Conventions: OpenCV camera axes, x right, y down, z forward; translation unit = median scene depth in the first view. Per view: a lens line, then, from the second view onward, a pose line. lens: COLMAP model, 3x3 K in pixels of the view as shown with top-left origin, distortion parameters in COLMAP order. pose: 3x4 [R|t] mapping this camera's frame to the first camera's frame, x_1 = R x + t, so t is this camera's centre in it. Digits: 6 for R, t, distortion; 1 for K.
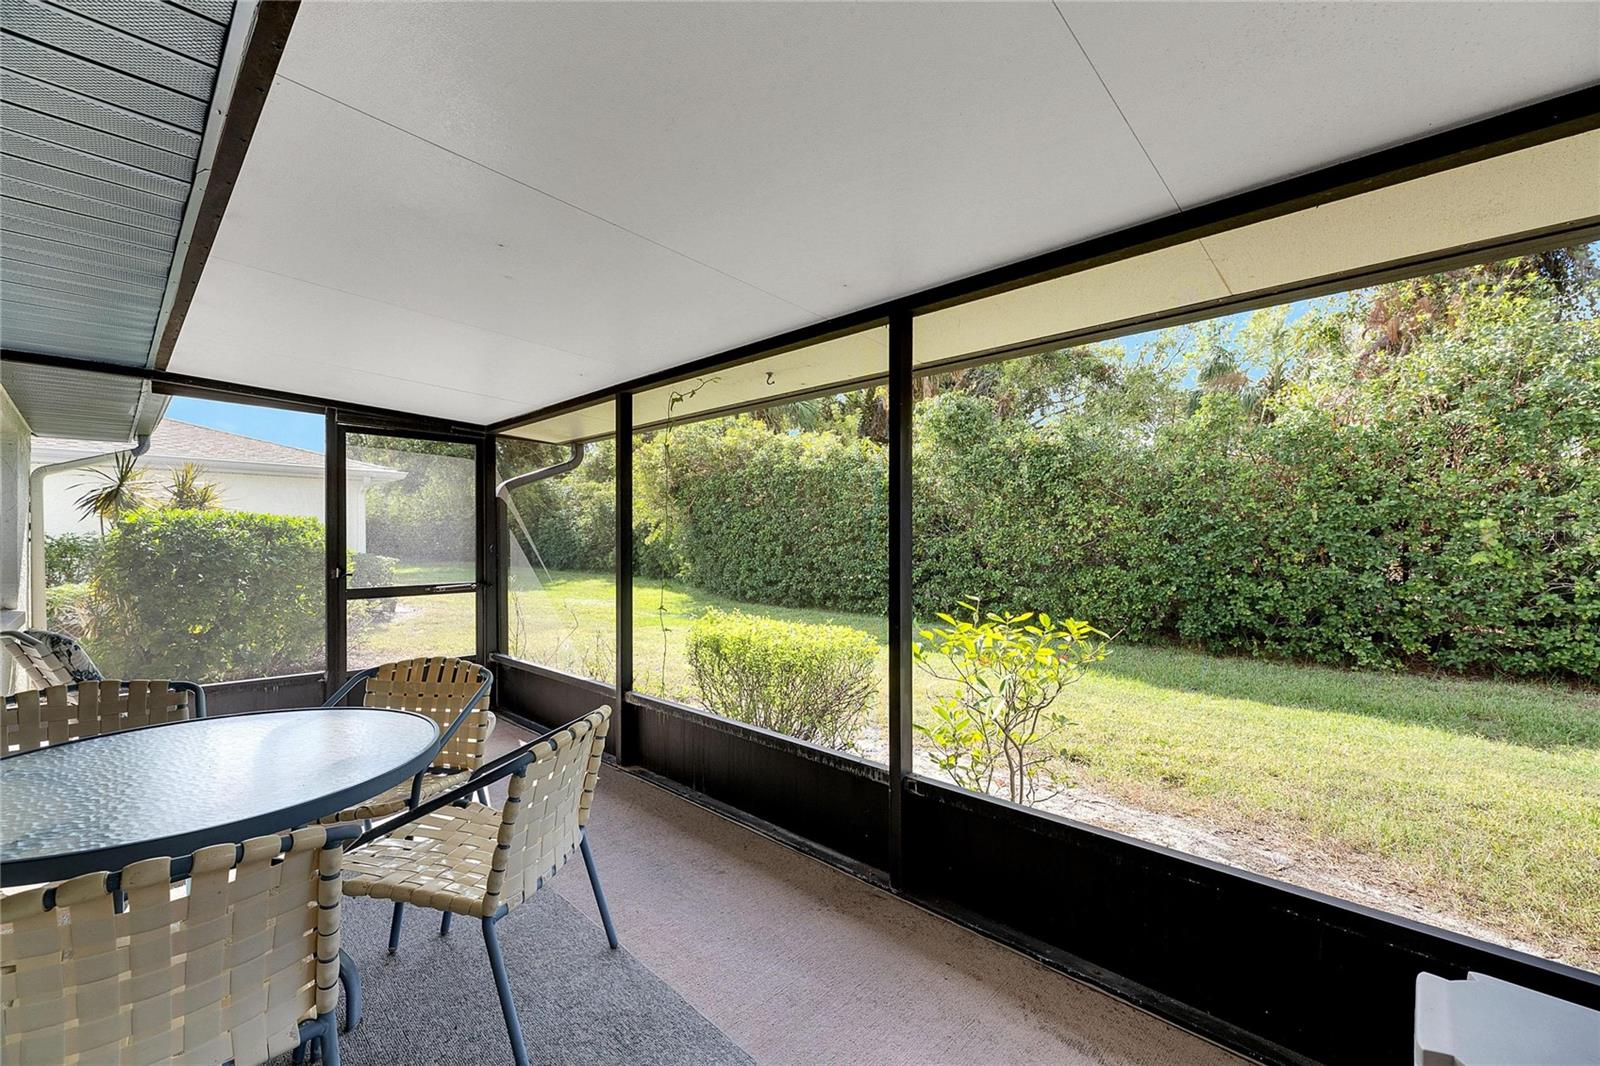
lens RADIAL K [[640.5, 0, 803.4], [0, 640.5, 550.5], [0, 0, 1]] dist [0.005118, 0.000081]
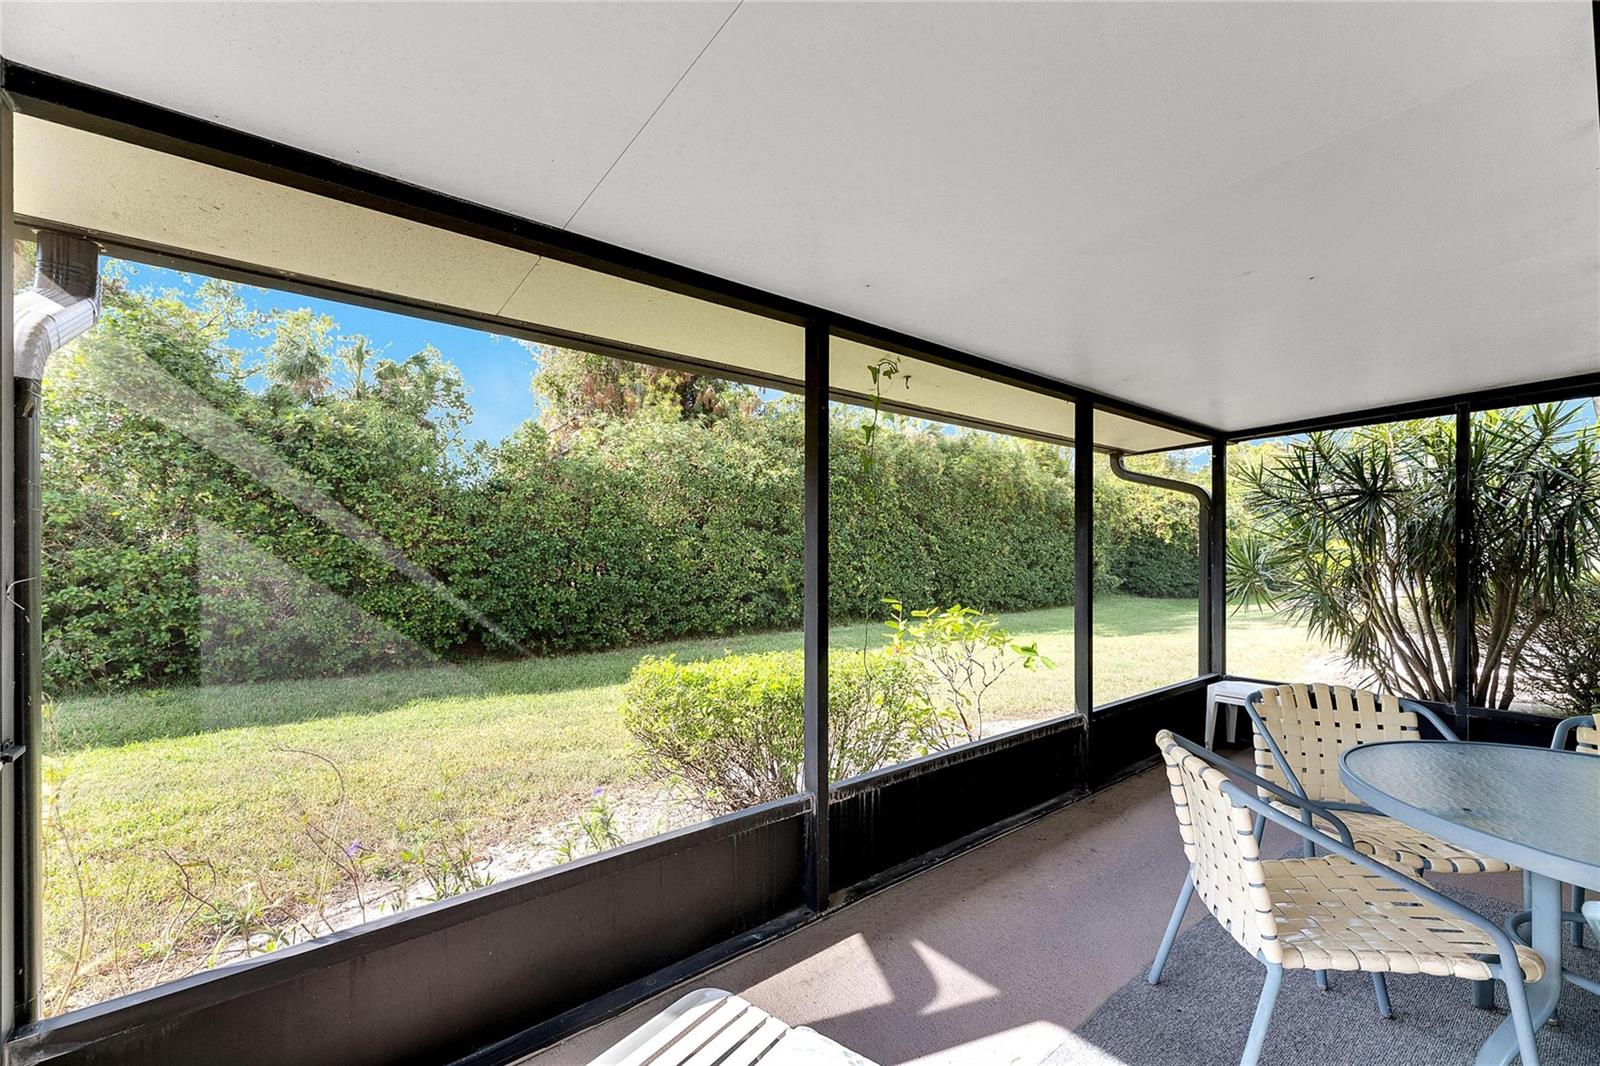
lens RADIAL K [[640.5, 0, 803.4], [0, 640.5, 550.5], [0, 0, 1]] dist [0.005118, 0.000081]
pose [[0.100686, 0.004639, 0.994907, -0.398982], [0.011045, 0.999922, -0.005781, -0.009421], [-0.994857, 0.011571, 0.100627, 0.419642]]
